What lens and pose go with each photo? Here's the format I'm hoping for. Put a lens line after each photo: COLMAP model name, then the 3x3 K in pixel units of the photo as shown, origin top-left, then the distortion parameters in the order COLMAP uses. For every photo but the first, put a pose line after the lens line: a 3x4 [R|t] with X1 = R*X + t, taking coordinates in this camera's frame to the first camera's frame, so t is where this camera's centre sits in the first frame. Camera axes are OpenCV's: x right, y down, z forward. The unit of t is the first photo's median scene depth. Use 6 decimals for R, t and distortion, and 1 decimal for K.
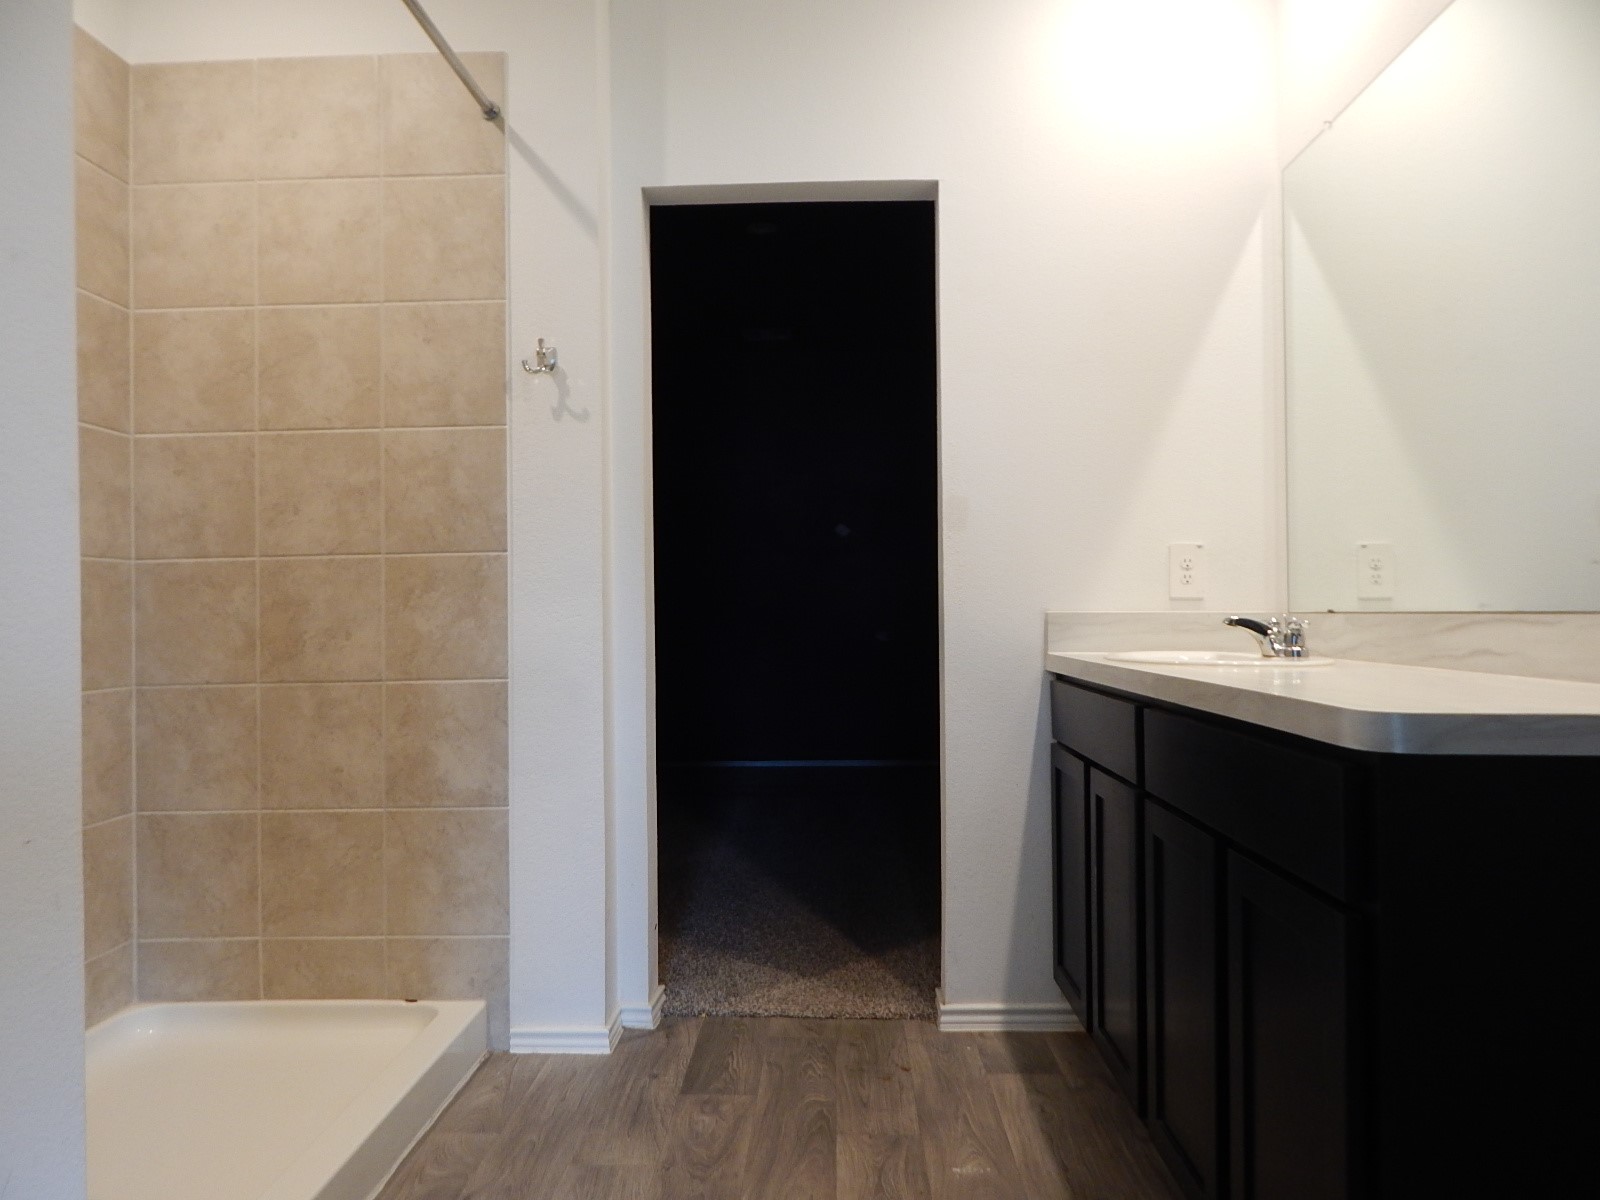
lens RADIAL K [[1049.6, 0, 805.4], [0, 1049.6, 612.3], [0, 0, 1]] dist [0.005388, -0.009233]
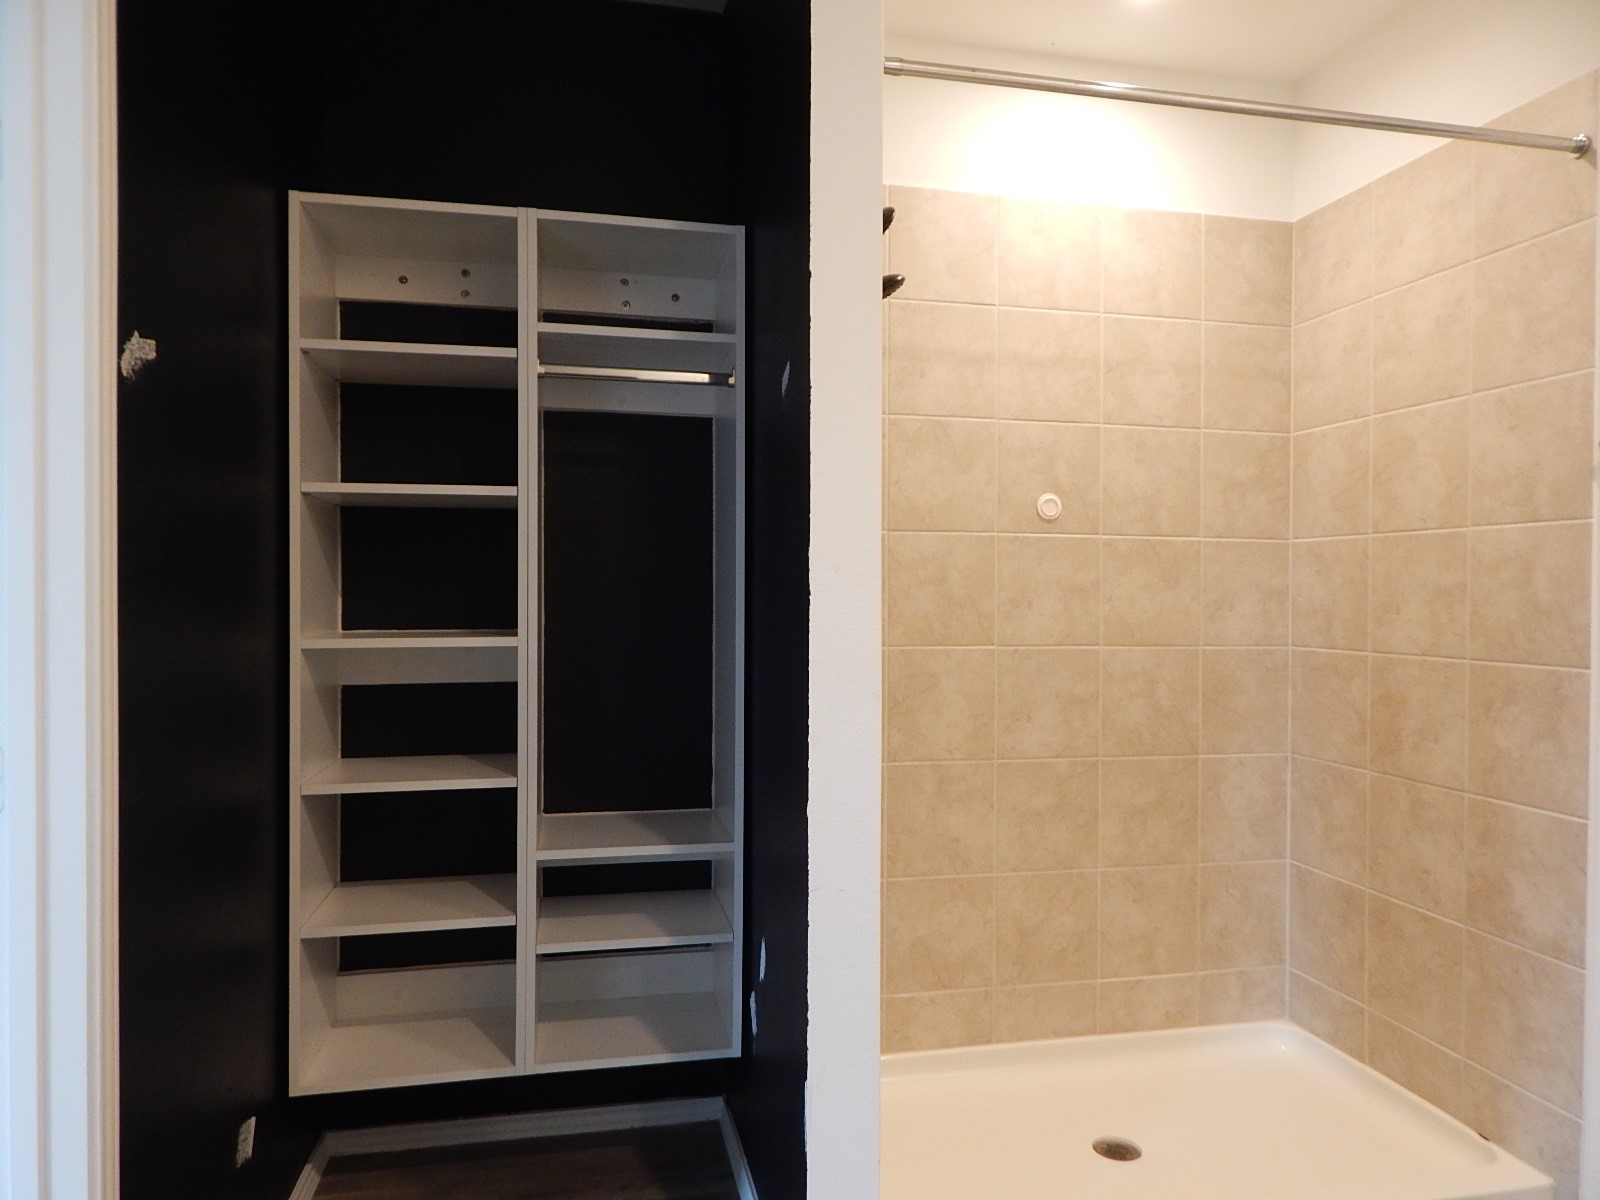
lens RADIAL K [[1049.6, 0, 800.8], [0, 1049.6, 587.4], [0, 0, 1]] dist [0.005388, -0.009233]
pose [[0.241532, 0.013874, -0.970294, 0.377006], [0.008295, 0.999832, 0.016361, -0.141528], [0.970357, -0.012000, 0.241377, 0.182147]]
